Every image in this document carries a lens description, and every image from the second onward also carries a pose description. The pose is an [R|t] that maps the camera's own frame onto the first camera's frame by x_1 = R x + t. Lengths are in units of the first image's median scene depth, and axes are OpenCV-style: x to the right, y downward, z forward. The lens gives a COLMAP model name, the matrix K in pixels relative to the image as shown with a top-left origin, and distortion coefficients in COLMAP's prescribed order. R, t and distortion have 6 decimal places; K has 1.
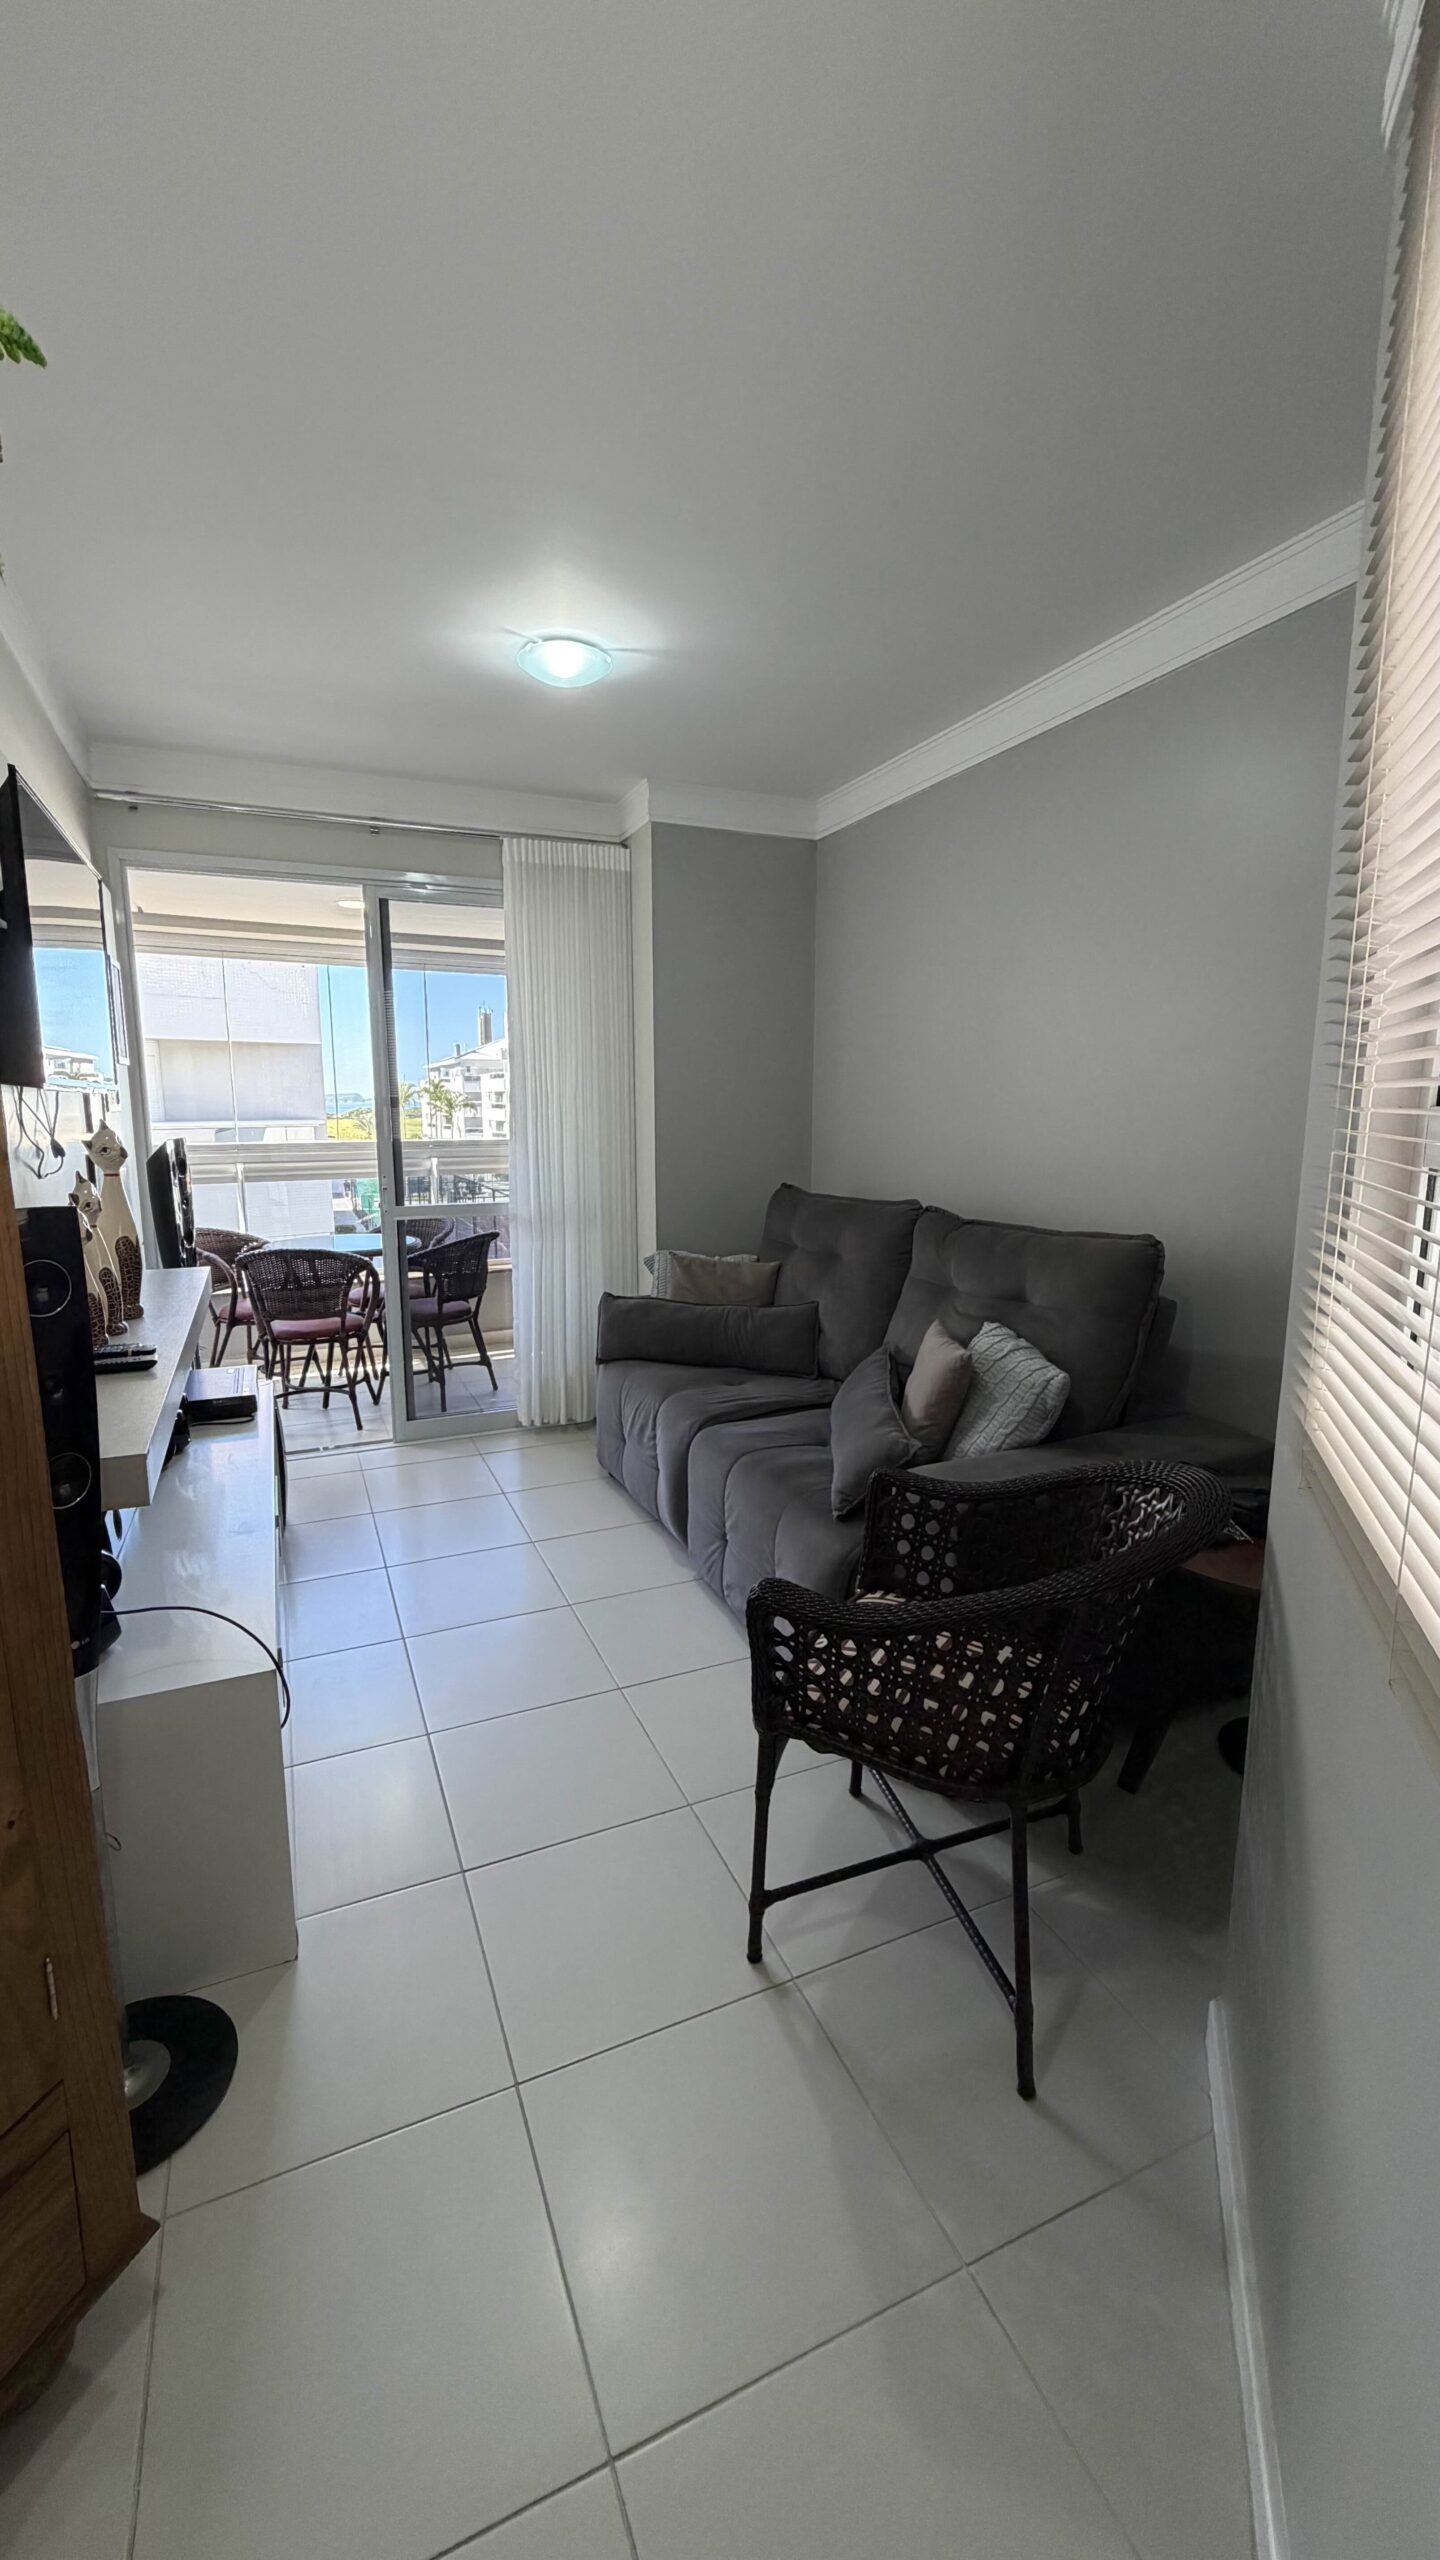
lens RADIAL K [[1017.6, 0, 722.0], [0, 1017.6, 1273.9], [0, 0, 1]] dist [-0.001187, -0.000308]
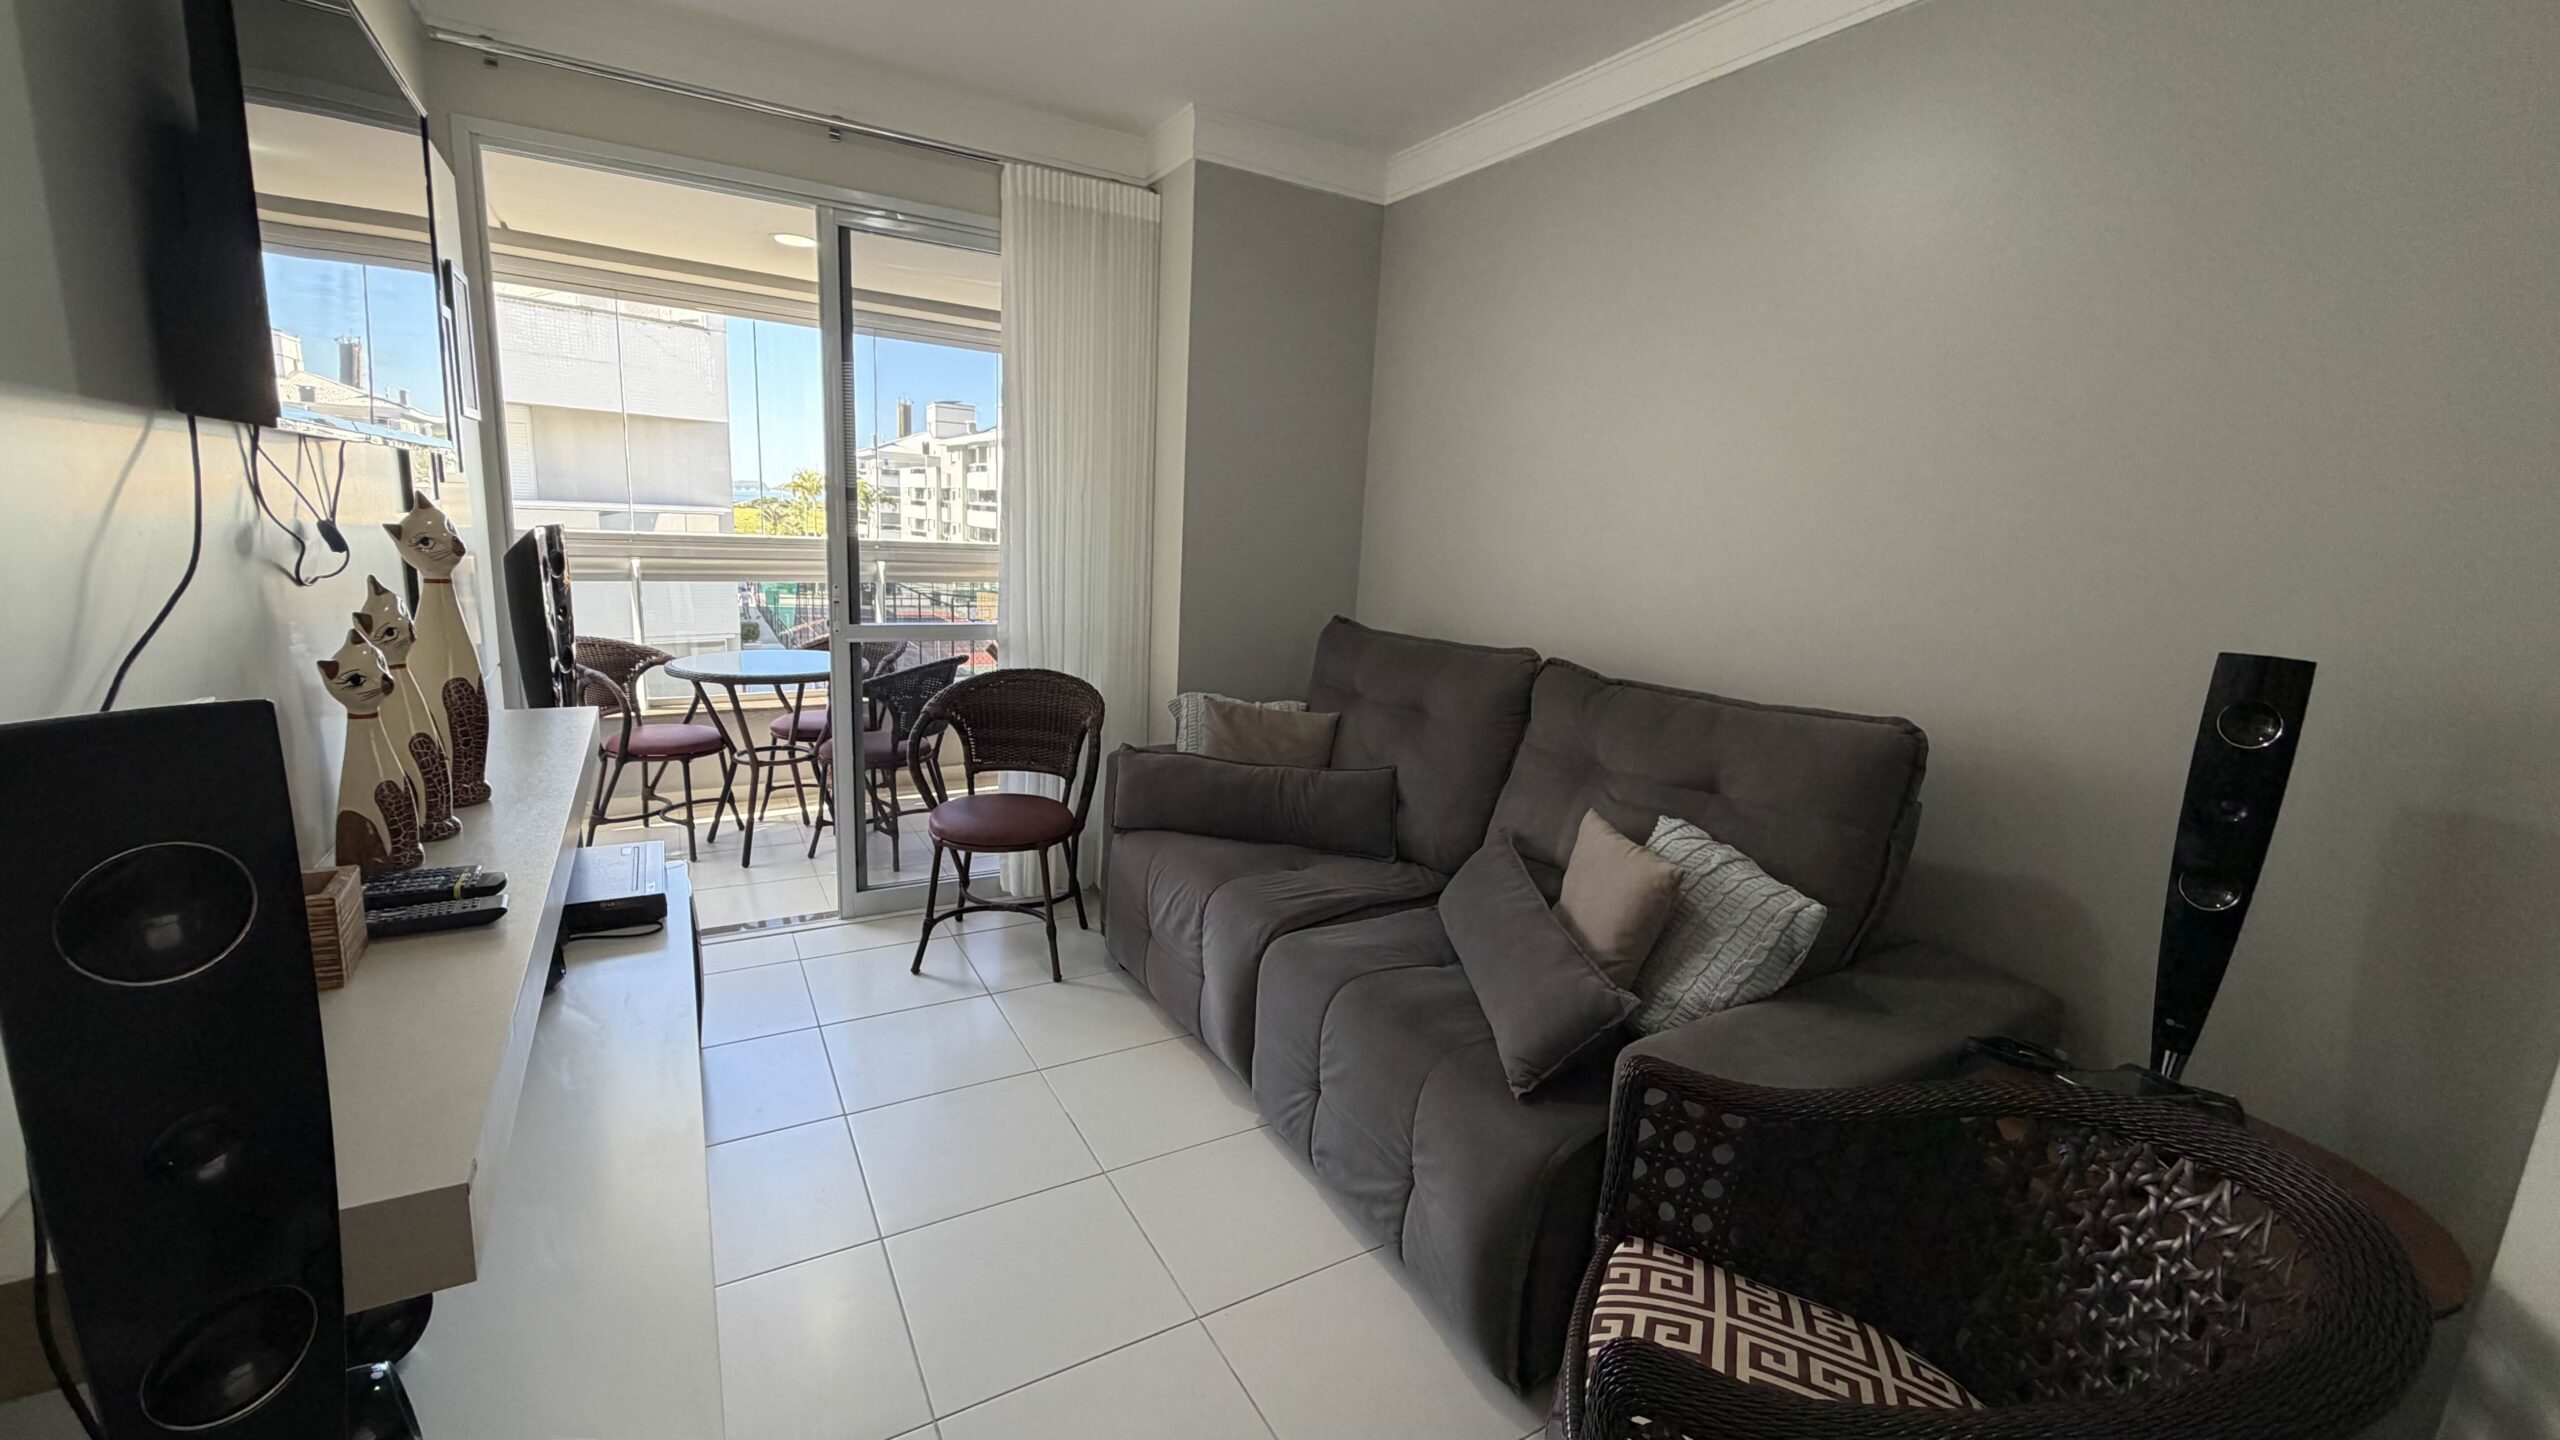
lens RADIAL K [[1019.4, 0, 1277.3], [0, 1019.4, 718.5], [0, 0, 1]] dist [0.001585, 0.000019]
pose [[0.991476, 0.028942, 0.127036, -0.103067], [-0.032693, 0.999086, 0.027546, -0.029915], [-0.126122, -0.031464, 0.991516, 0.194536]]
